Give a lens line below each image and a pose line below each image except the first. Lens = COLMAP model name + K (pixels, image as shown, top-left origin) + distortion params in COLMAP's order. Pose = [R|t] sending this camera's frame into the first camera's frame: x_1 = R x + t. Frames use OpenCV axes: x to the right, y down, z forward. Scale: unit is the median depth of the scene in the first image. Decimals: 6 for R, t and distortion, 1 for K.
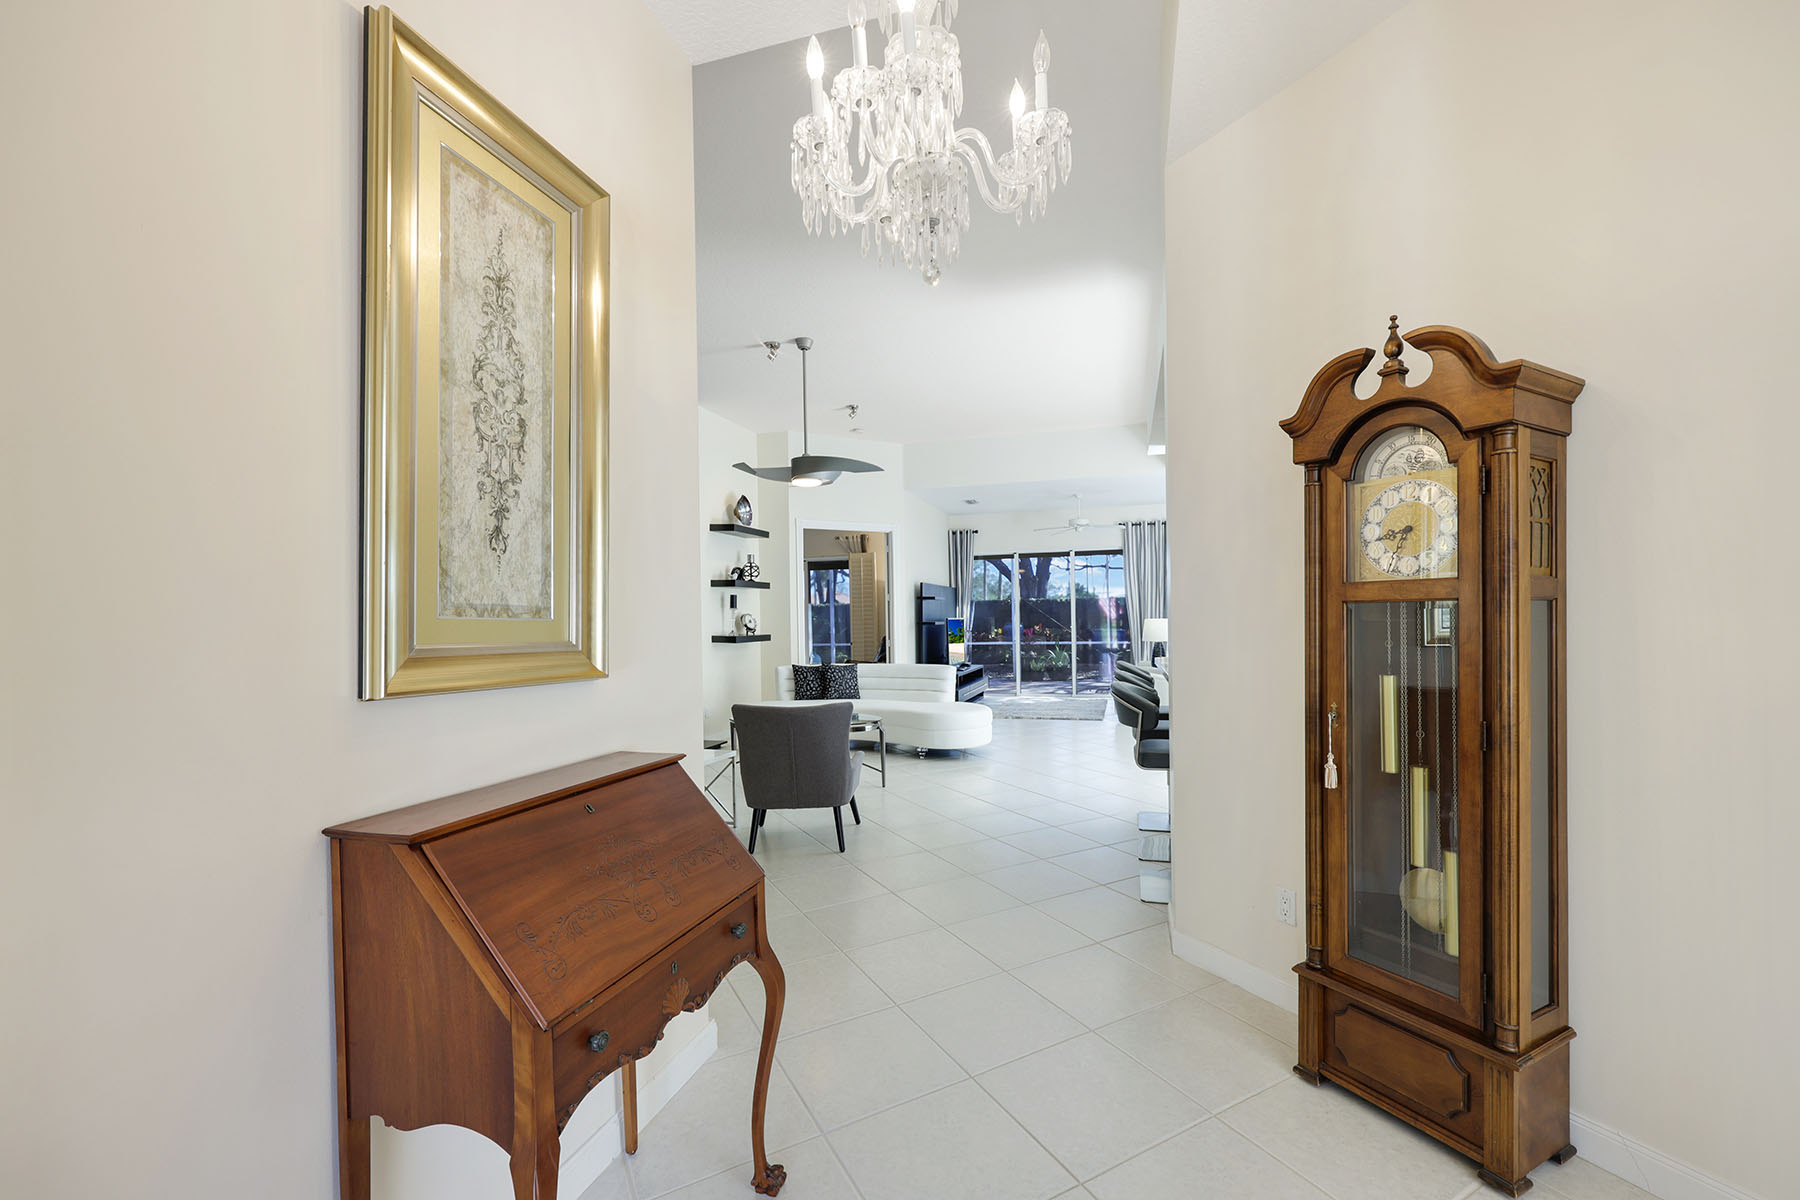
lens RADIAL K [[726.3, 0, 899.9], [0, 726.3, 610.5], [0, 0, 1]] dist [-0.002275, 0.000141]
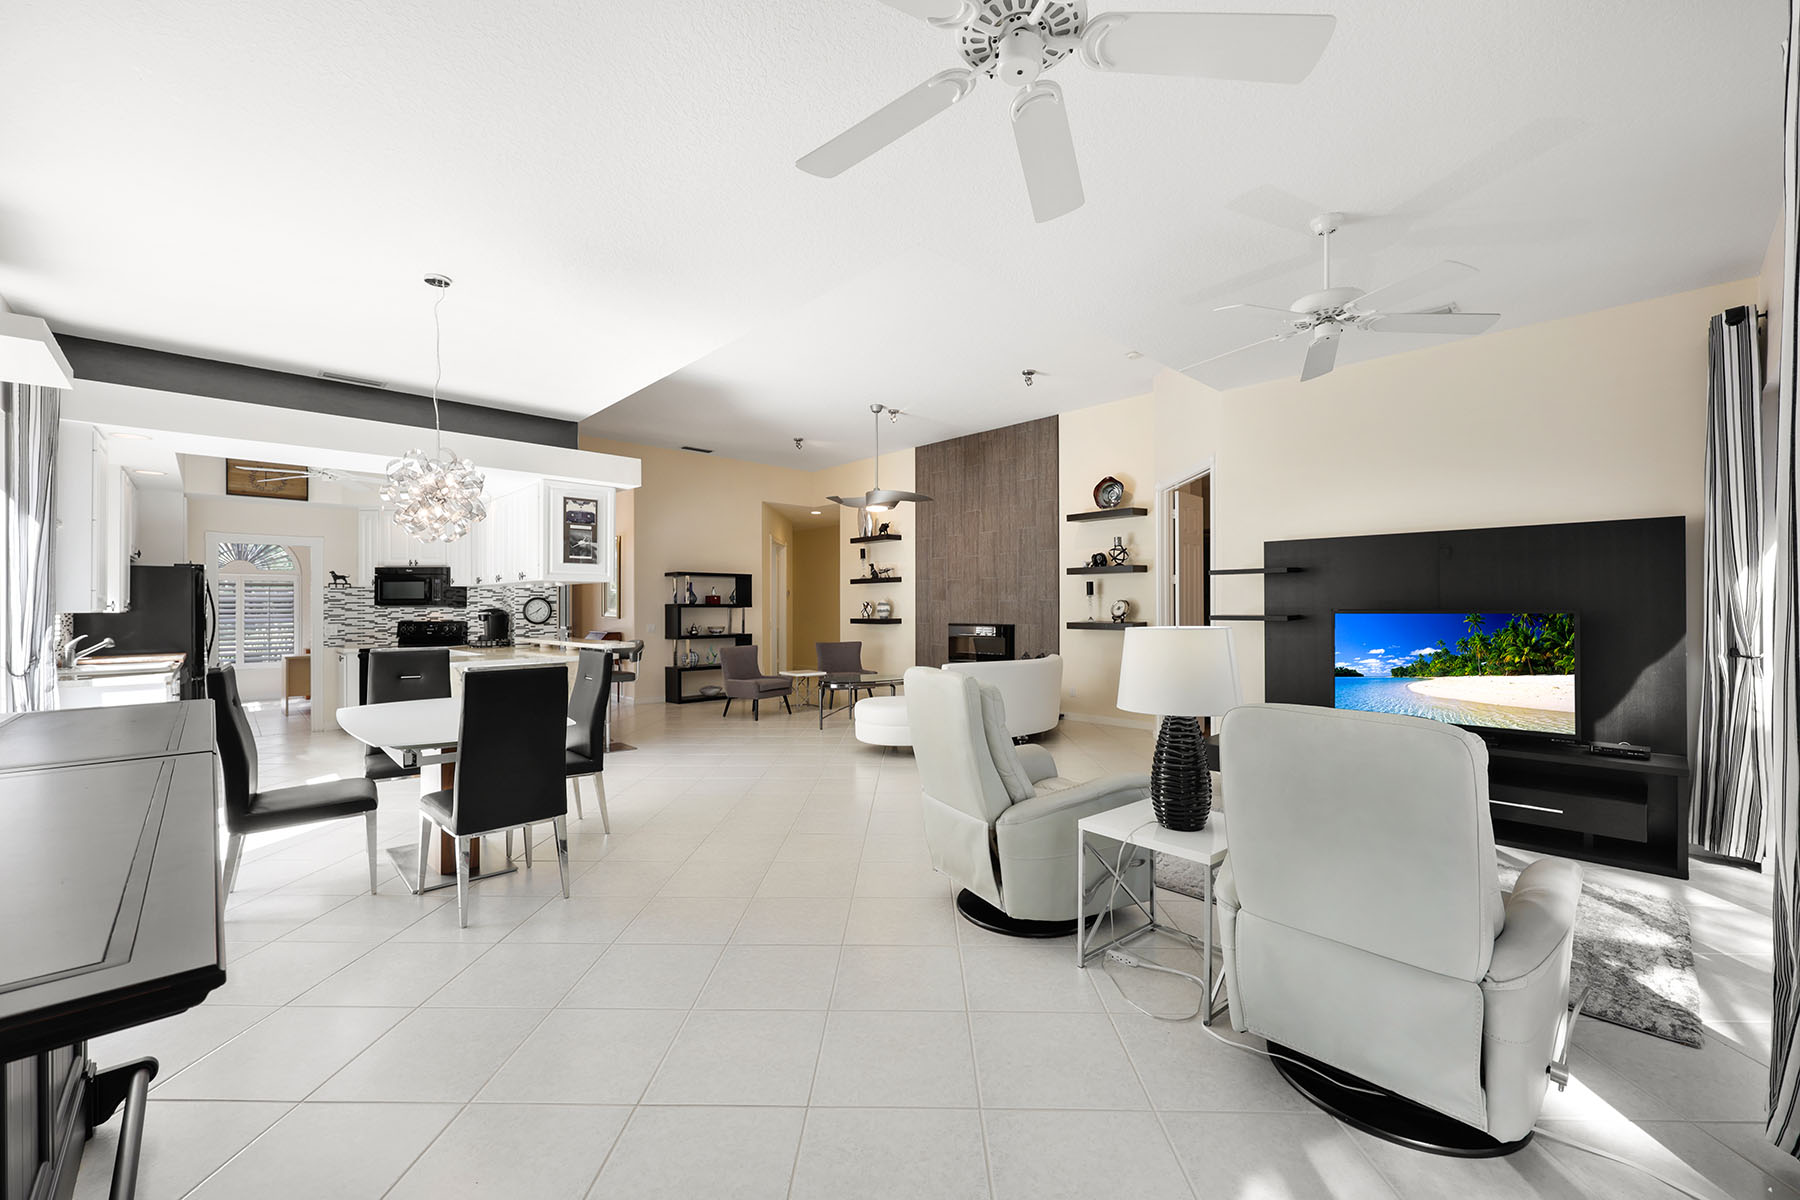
lens RADIAL K [[726.3, 0, 900.3], [0, 726.3, 603.2], [0, 0, 1]] dist [-0.002275, 0.000141]
pose [[-0.494596, 0.014295, -0.869005, 0.748025], [0.019803, 0.999791, 0.005176, -0.002153], [0.868897, -0.014649, -0.494776, 1.222418]]
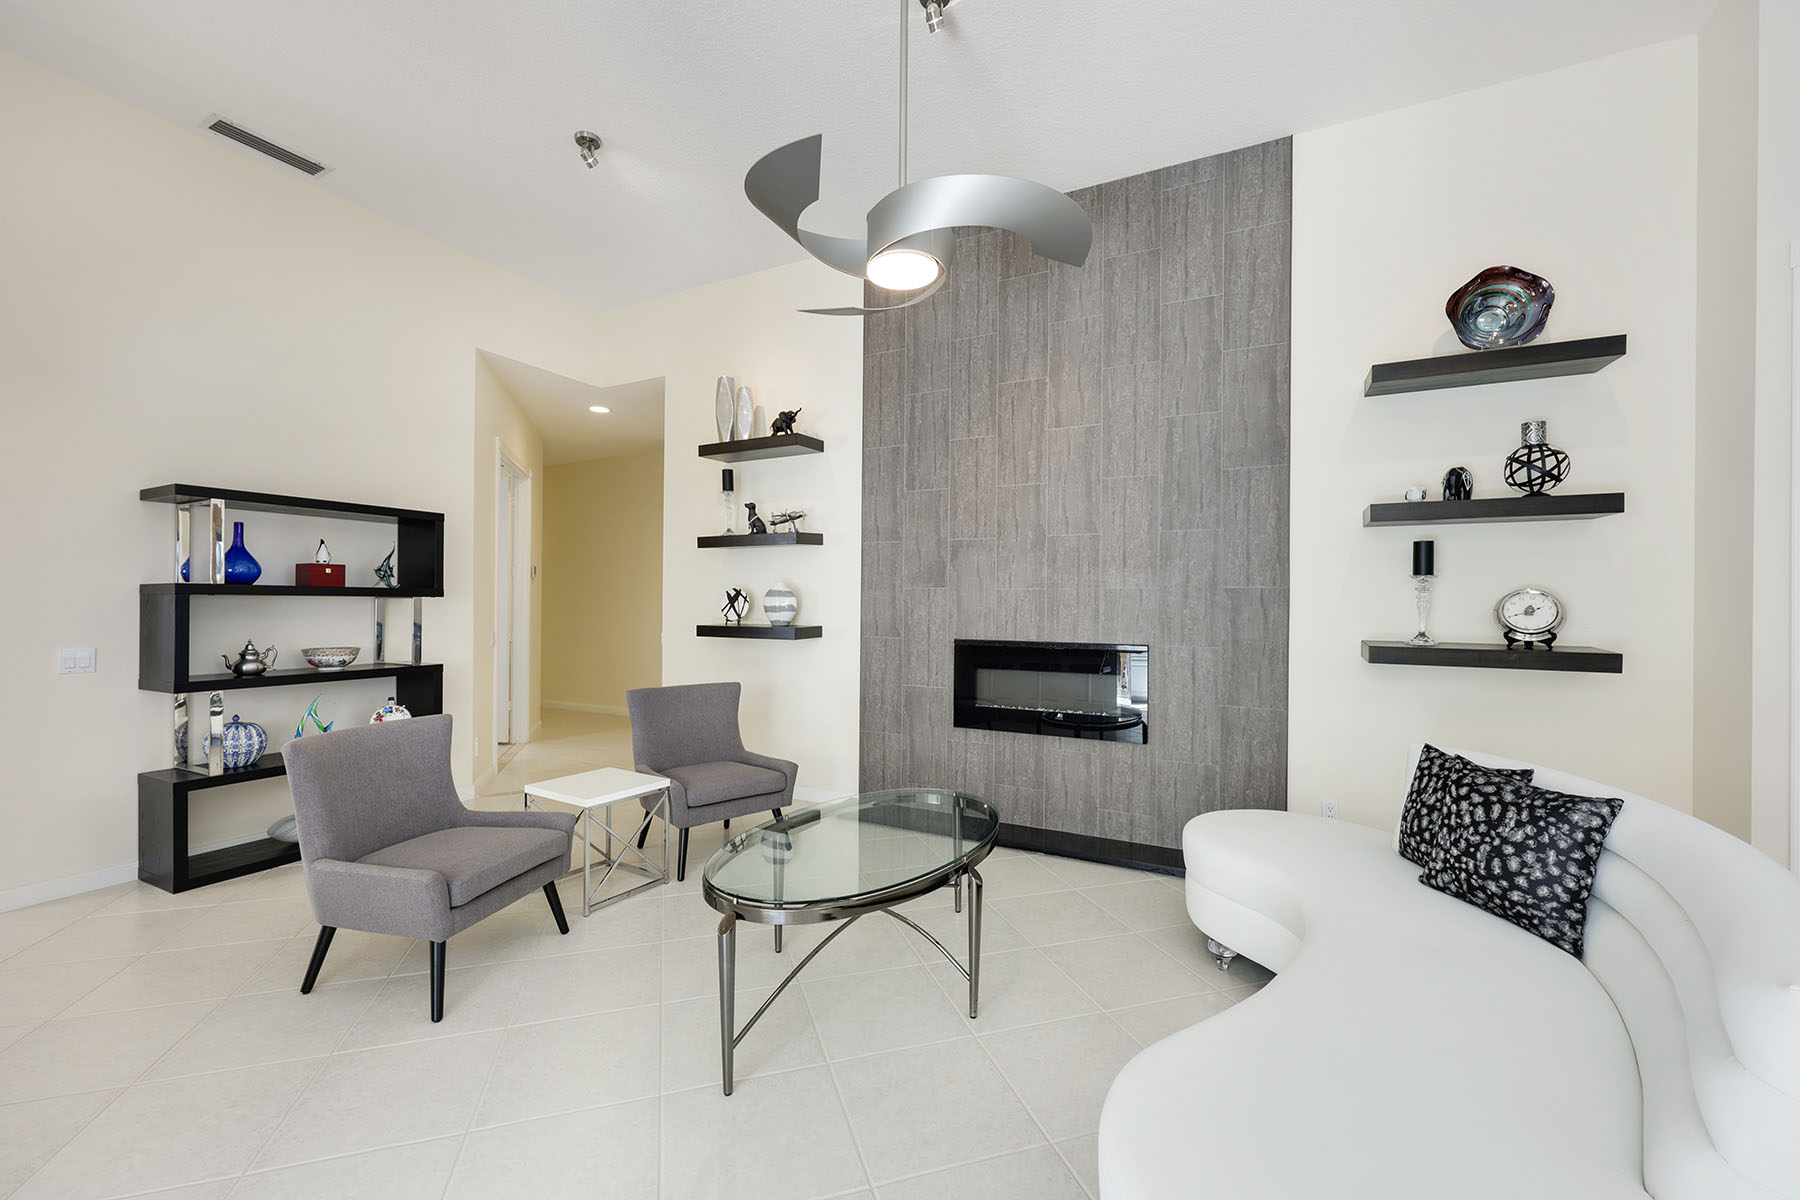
lens RADIAL K [[726.3, 0, 897.3], [0, 726.3, 599.1], [0, 0, 1]] dist [-0.002275, 0.000141]
pose [[-0.179548, 0.013182, -0.983661, 0.201025], [0.005303, 0.999909, 0.012432, 0.003338], [0.983735, -0.002984, -0.179601, 0.760071]]
